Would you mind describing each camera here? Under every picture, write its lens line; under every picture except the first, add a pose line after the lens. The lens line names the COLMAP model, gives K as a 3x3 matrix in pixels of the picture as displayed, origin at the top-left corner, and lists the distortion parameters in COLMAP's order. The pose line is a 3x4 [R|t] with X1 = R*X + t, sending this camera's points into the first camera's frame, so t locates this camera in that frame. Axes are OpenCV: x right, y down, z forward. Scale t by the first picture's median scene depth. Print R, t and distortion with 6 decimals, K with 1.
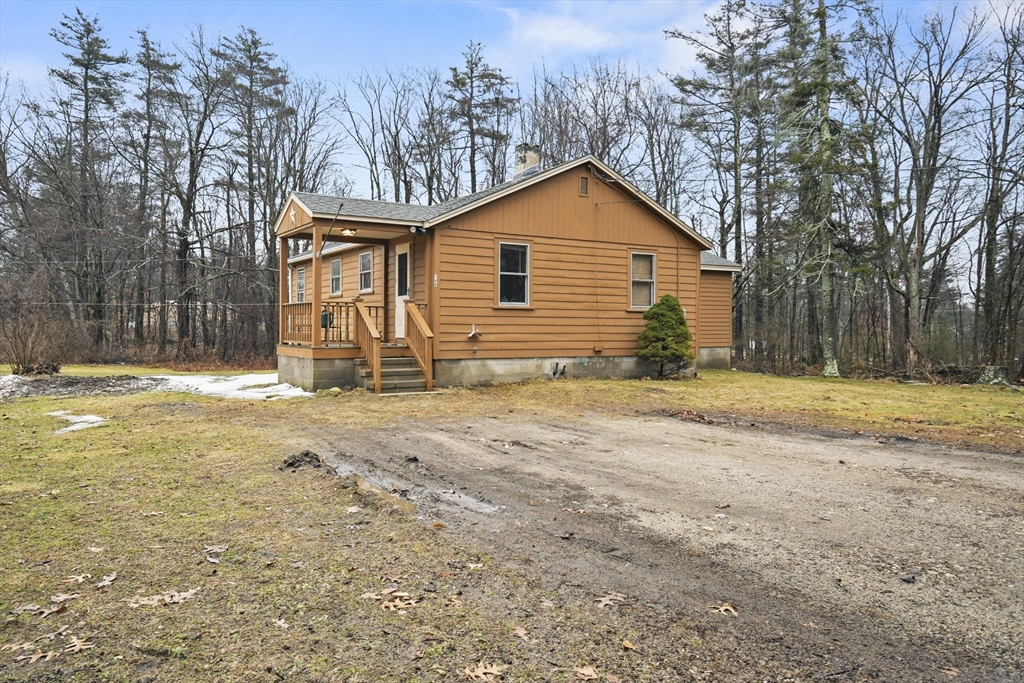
lens RADIAL K [[692.1, 0, 511.7], [0, 692.1, 351.5], [0, 0, 1]] dist [0.040387, 0.003723]
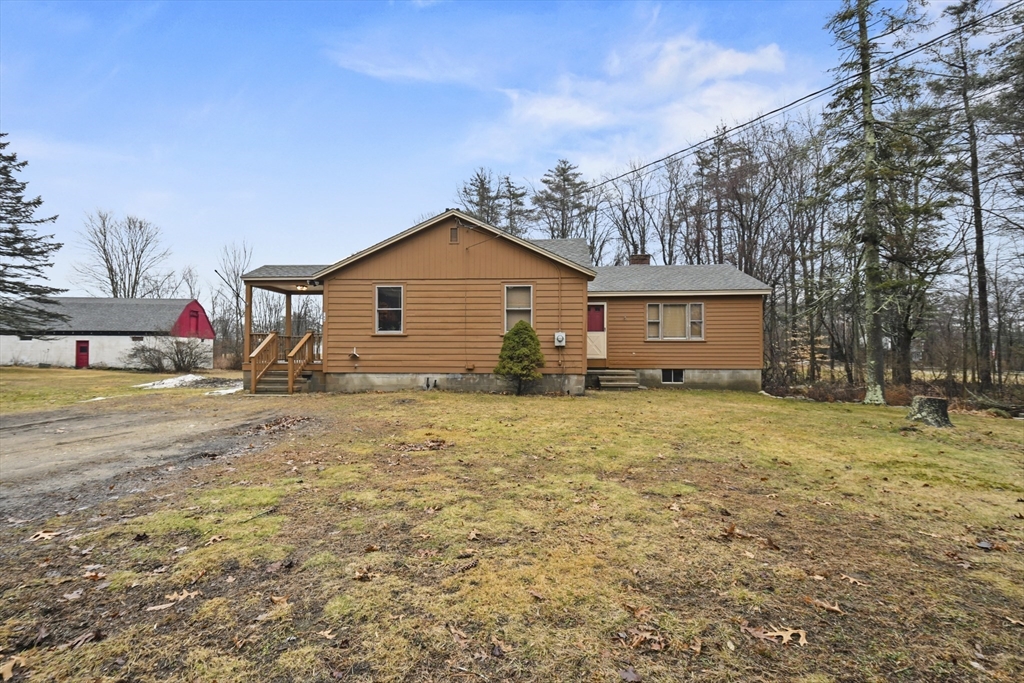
lens RADIAL K [[479.4, 0, 519.7], [0, 479.4, 366.8], [0, 0, 1]] dist [0.018256, -0.006331]
pose [[0.830379, 0.011350, -0.557083, 0.632107], [-0.016557, 0.999854, -0.004309, -0.002053], [0.556953, 0.012802, 0.830445, 0.332924]]
